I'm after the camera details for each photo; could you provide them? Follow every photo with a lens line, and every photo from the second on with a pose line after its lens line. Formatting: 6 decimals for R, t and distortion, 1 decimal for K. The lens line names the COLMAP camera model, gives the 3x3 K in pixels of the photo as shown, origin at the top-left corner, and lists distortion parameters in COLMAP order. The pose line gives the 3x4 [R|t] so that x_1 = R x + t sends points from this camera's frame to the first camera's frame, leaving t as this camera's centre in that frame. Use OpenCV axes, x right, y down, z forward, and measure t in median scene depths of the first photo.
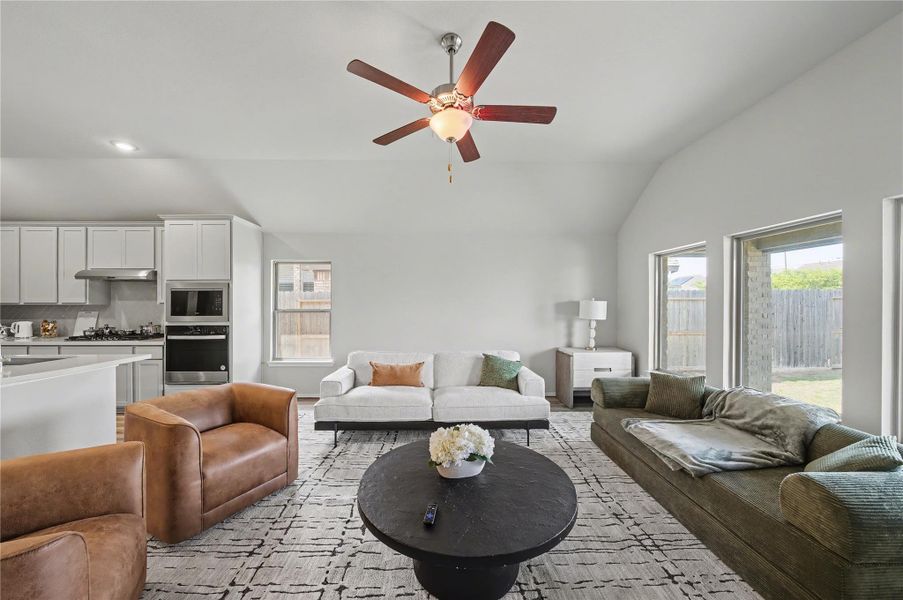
lens RADIAL K [[320.3, 0, 446.8], [0, 320.3, 302.9], [0, 0, 1]] dist [-0.005093, -0.000038]
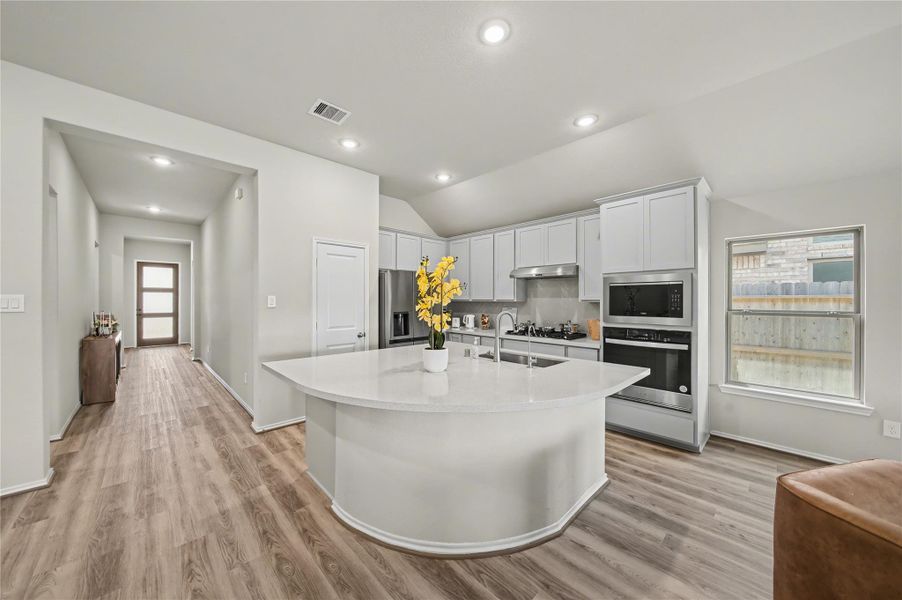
lens RADIAL K [[316.9, 0, 446.8], [0, 316.9, 298.7], [0, 0, 1]] dist [-0.005087, -0.000013]
pose [[0.674140, -0.000286, -0.738603, -0.529661], [-0.001470, 0.999997, -0.001729, -0.001835], [0.738602, 0.002251, 0.674138, 0.109868]]
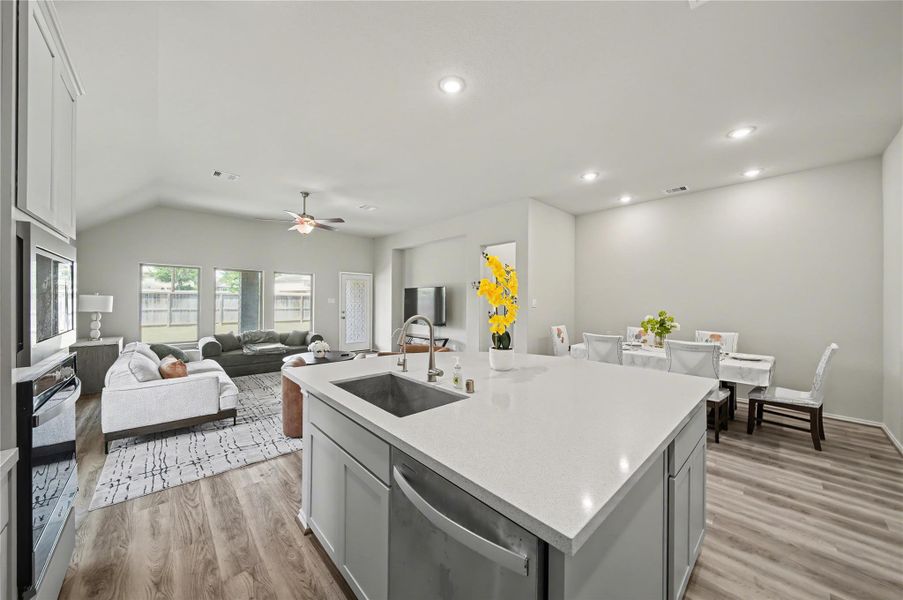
lens RADIAL K [[313.7, 0, 448.6], [0, 313.7, 299.9], [0, 0, 1]] dist [-0.007345, -0.000198]
pose [[-0.661206, -0.004350, 0.750191, -1.300189], [-0.009086, 0.999956, -0.002210, -0.000072], [-0.750149, -0.008277, -0.661217, 0.902075]]
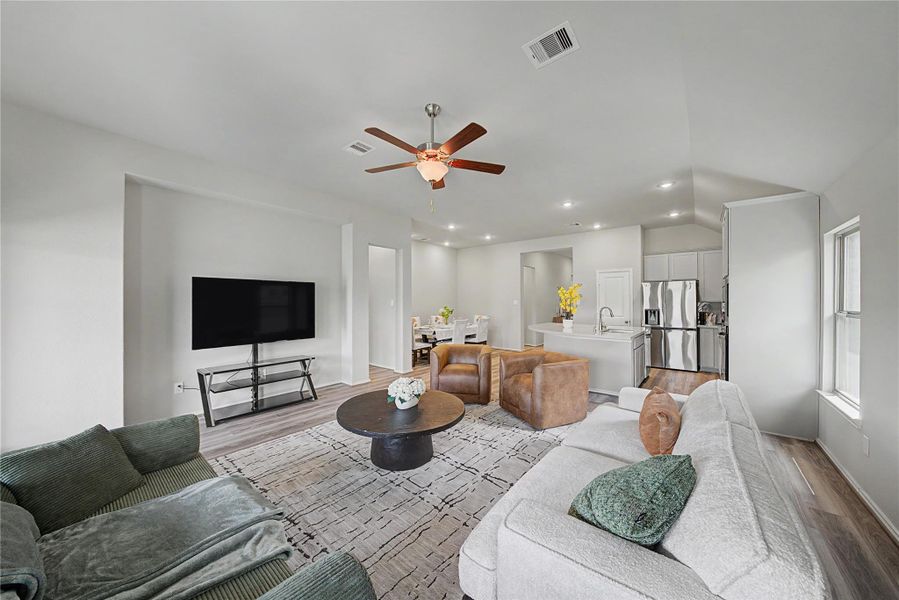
lens RADIAL K [[310.8, 0, 447.7], [0, 310.8, 300.5], [0, 0, 1]] dist [-0.005645, 0.000171]
pose [[-0.653299, -0.002777, -0.757095, 0.493163], [0.002272, 0.999982, -0.005628, 0.003118], [0.757097, -0.005397, -0.653281, 0.974647]]
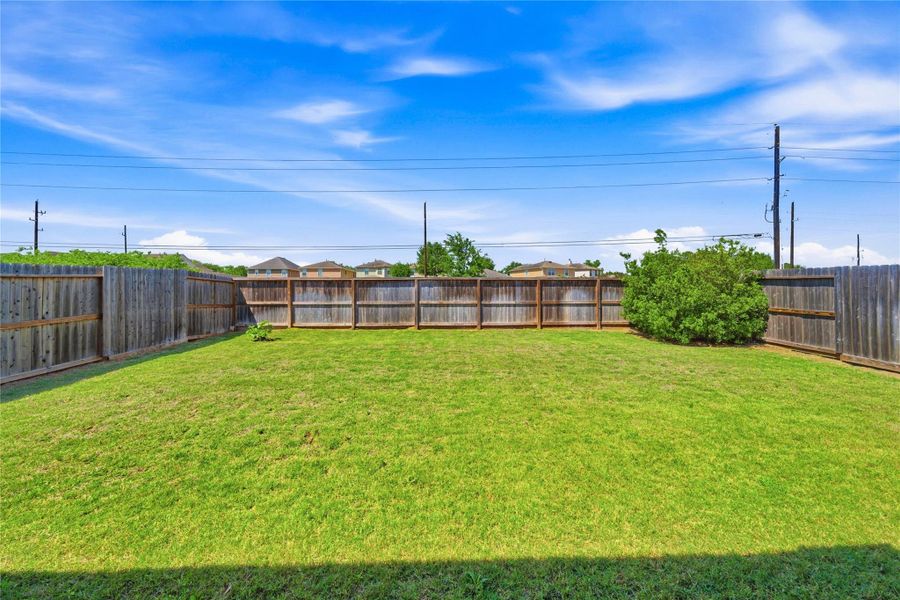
lens RADIAL K [[321.4, 0, 446.8], [0, 321.4, 295.7], [0, 0, 1]] dist [-0.006875, -0.000017]
pose [[0.003071, -0.017161, 0.999848, 1.191906], [0.005757, 0.999836, 0.017143, 0.032162], [-0.999979, 0.005704, 0.003169, 0.151000]]
